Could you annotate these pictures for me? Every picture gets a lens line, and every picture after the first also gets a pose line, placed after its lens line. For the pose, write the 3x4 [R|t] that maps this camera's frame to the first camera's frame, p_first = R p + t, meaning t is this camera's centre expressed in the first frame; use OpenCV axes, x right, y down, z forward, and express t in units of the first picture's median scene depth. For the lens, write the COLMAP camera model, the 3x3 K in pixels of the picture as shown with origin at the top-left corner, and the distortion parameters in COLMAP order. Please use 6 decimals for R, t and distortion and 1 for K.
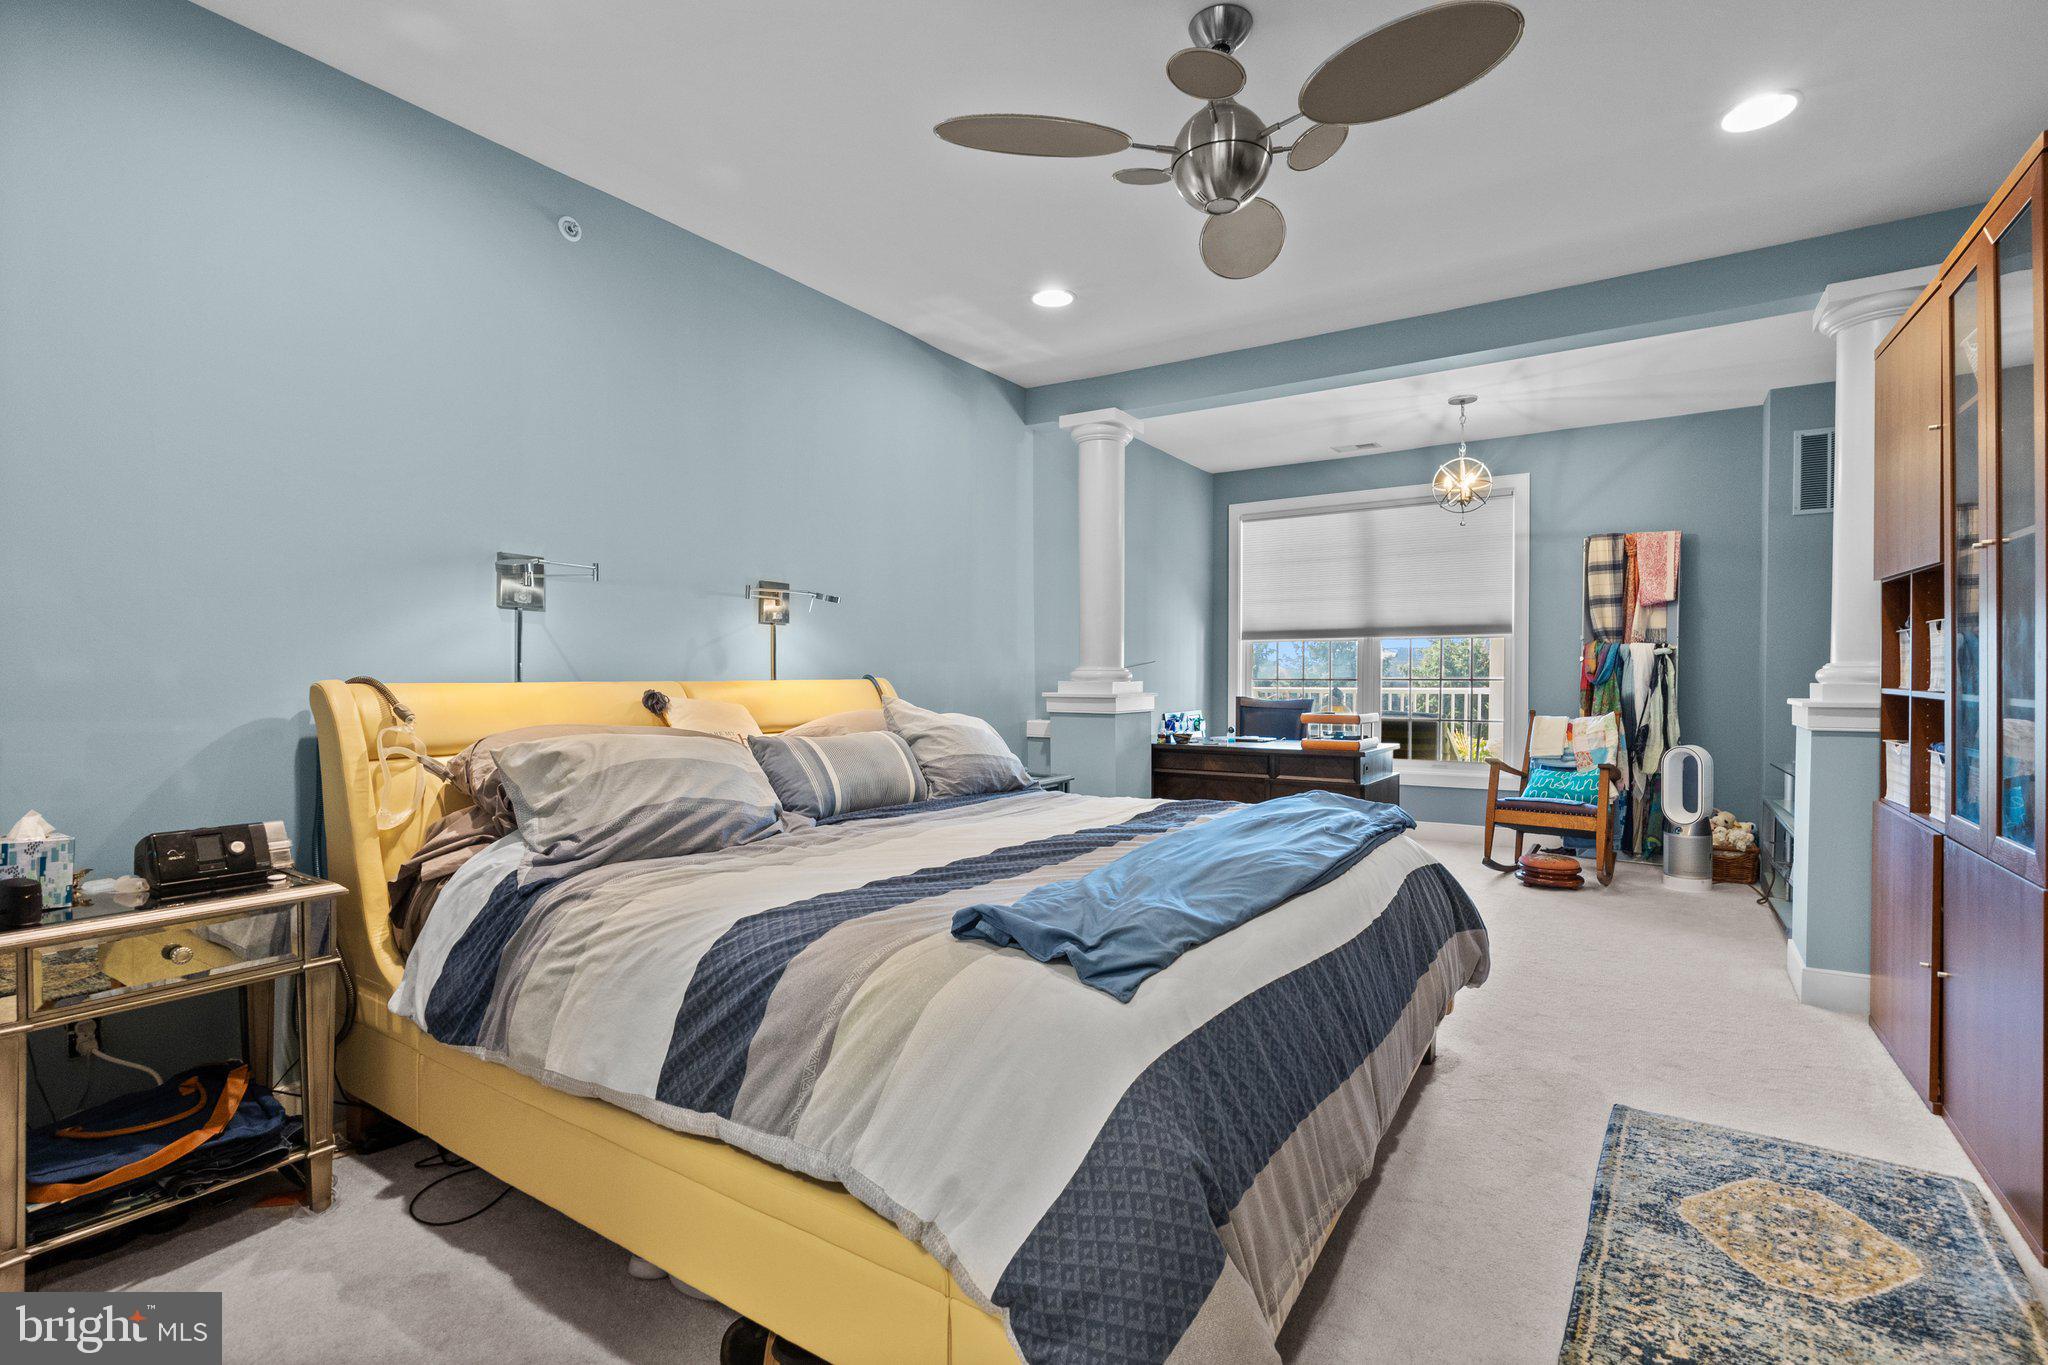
lens RADIAL K [[941.0, 0, 1019.3], [0, 941.0, 676.9], [0, 0, 1]] dist [-0.008595, 0.000094]
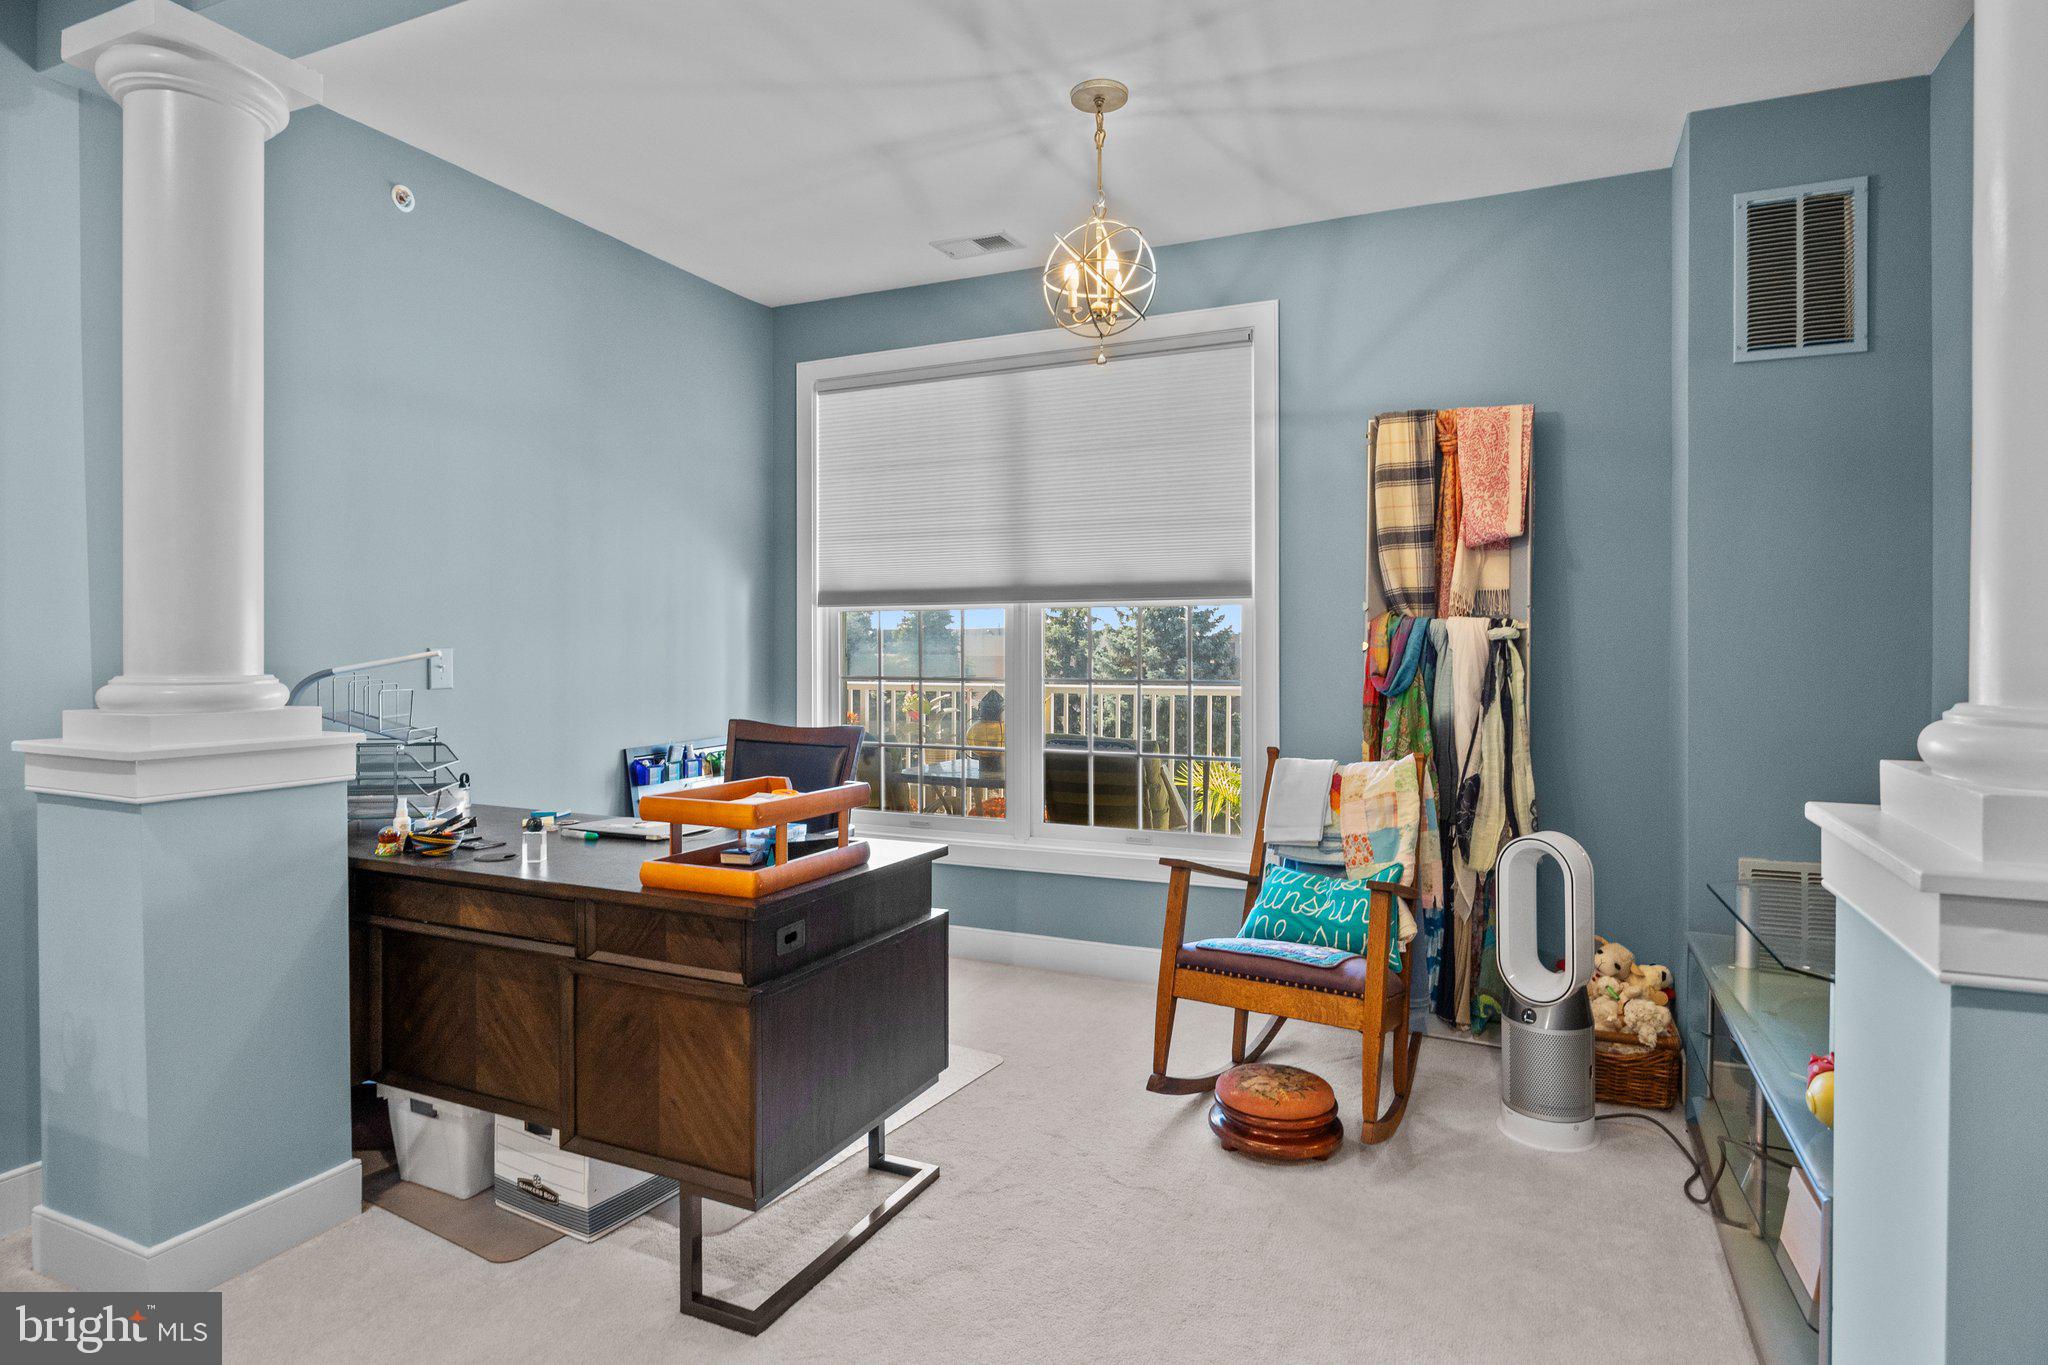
lens RADIAL K [[1059.1, 0, 1049.1], [0, 1059.1, 622.7], [0, 0, 1]] dist [-0.006357, -0.001385]
pose [[0.986183, 0.003335, 0.165627, 0.338283], [0.000157, 0.999778, -0.021065, -0.020865], [-0.165661, 0.020800, 0.985963, 0.459276]]
